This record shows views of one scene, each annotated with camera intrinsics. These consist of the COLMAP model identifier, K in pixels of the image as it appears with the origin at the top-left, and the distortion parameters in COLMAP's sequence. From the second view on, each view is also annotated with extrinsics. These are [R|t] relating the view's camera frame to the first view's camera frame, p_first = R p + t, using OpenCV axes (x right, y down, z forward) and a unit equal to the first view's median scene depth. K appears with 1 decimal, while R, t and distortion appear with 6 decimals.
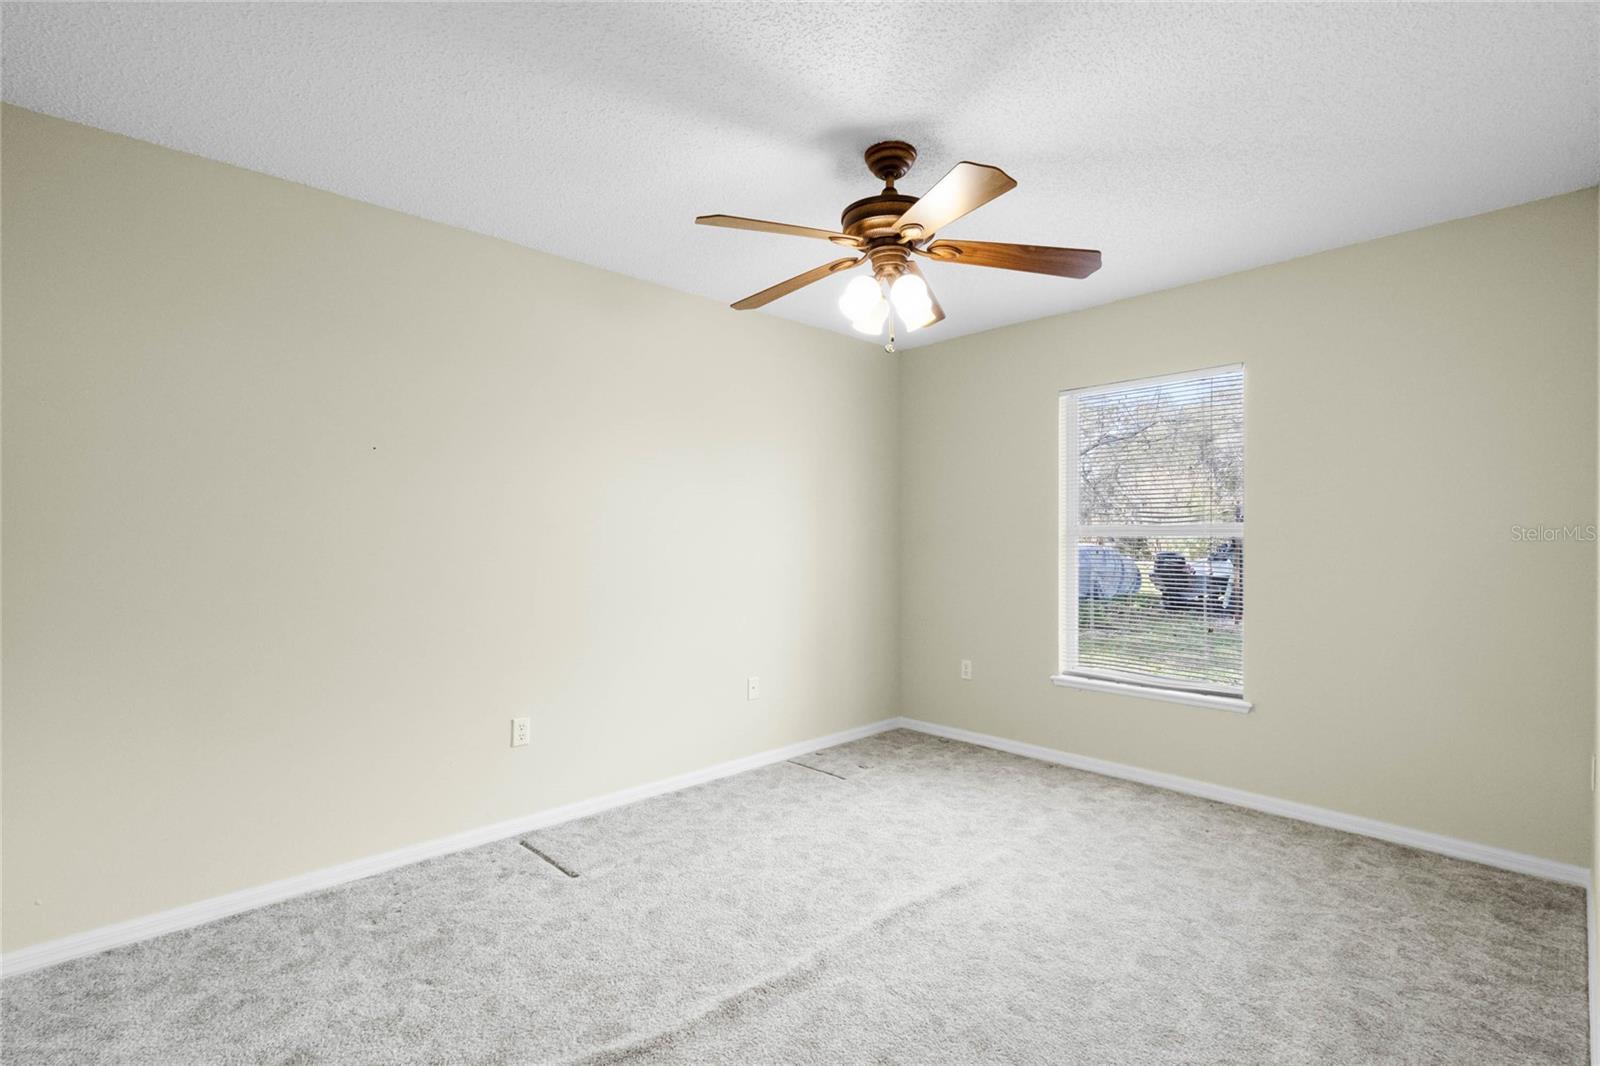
lens RADIAL K [[736.8, 0, 790.4], [0, 736.8, 529.5], [0, 0, 1]] dist [-0.004569, 0.001083]
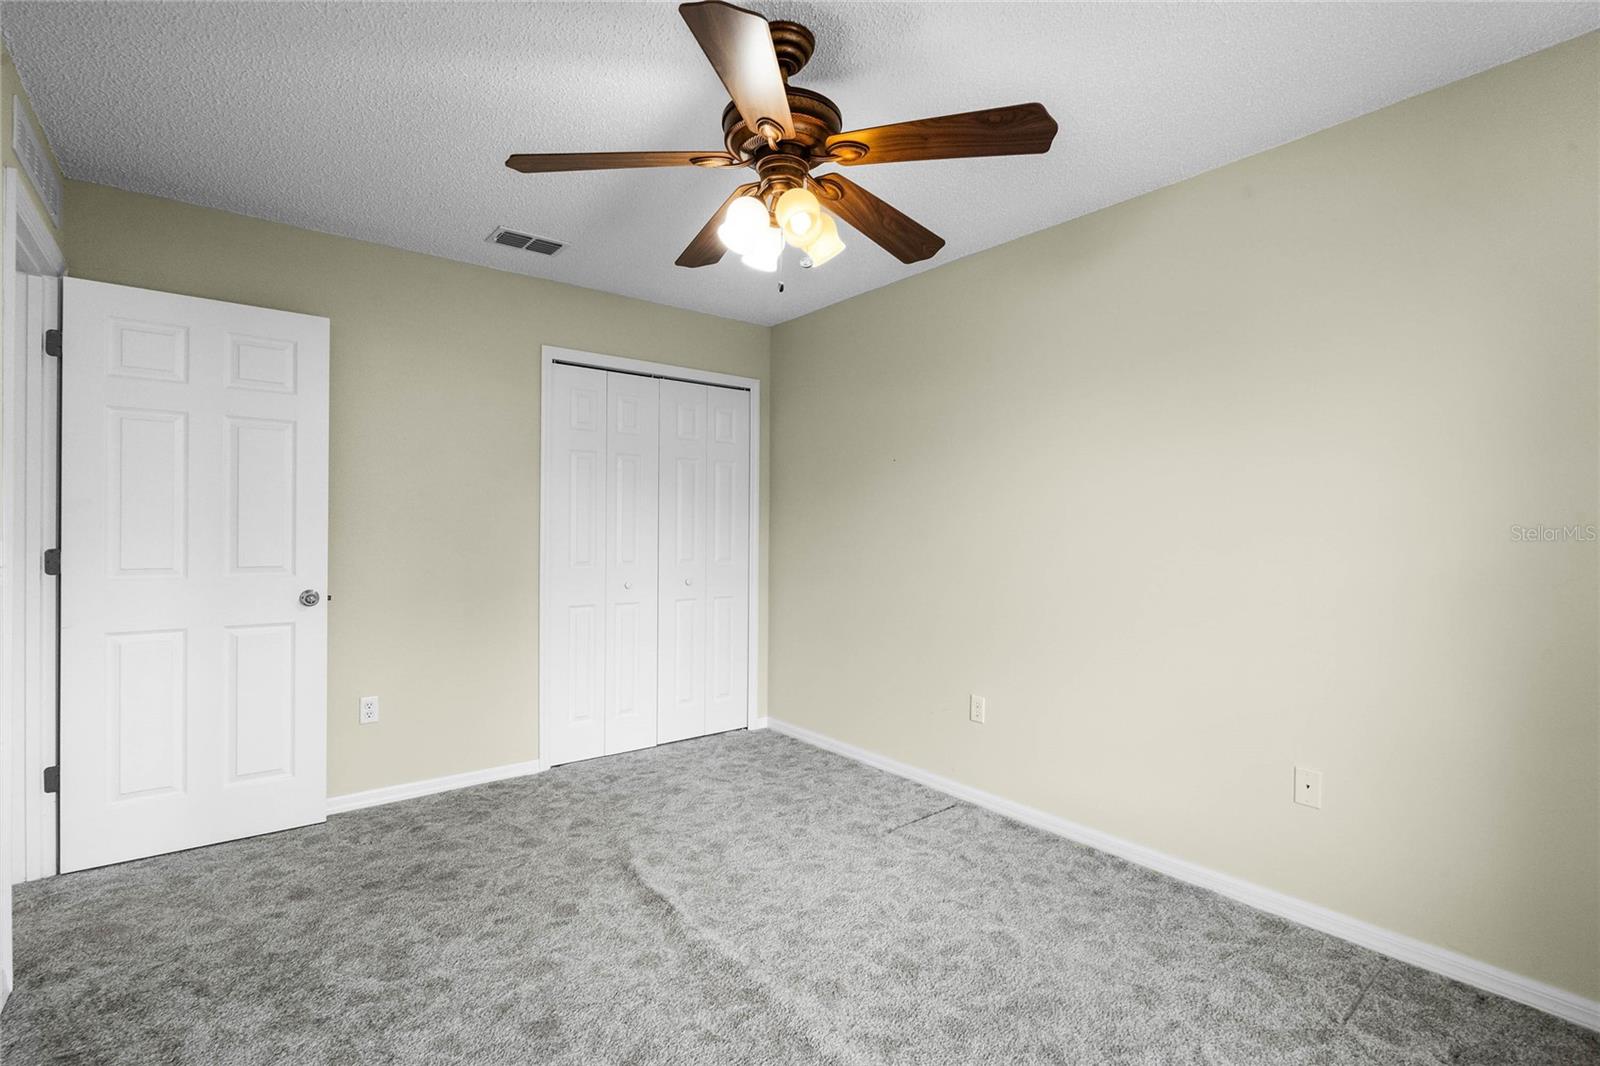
lens RADIAL K [[736.8, 0, 788.0], [0, 736.8, 526.3], [0, 0, 1]] dist [-0.004569, 0.001083]
pose [[-0.085767, 0.008491, -0.996279, 0.861417], [0.012894, 0.999889, 0.007412, 0.002905], [0.996232, -0.012210, -0.085867, 1.003728]]
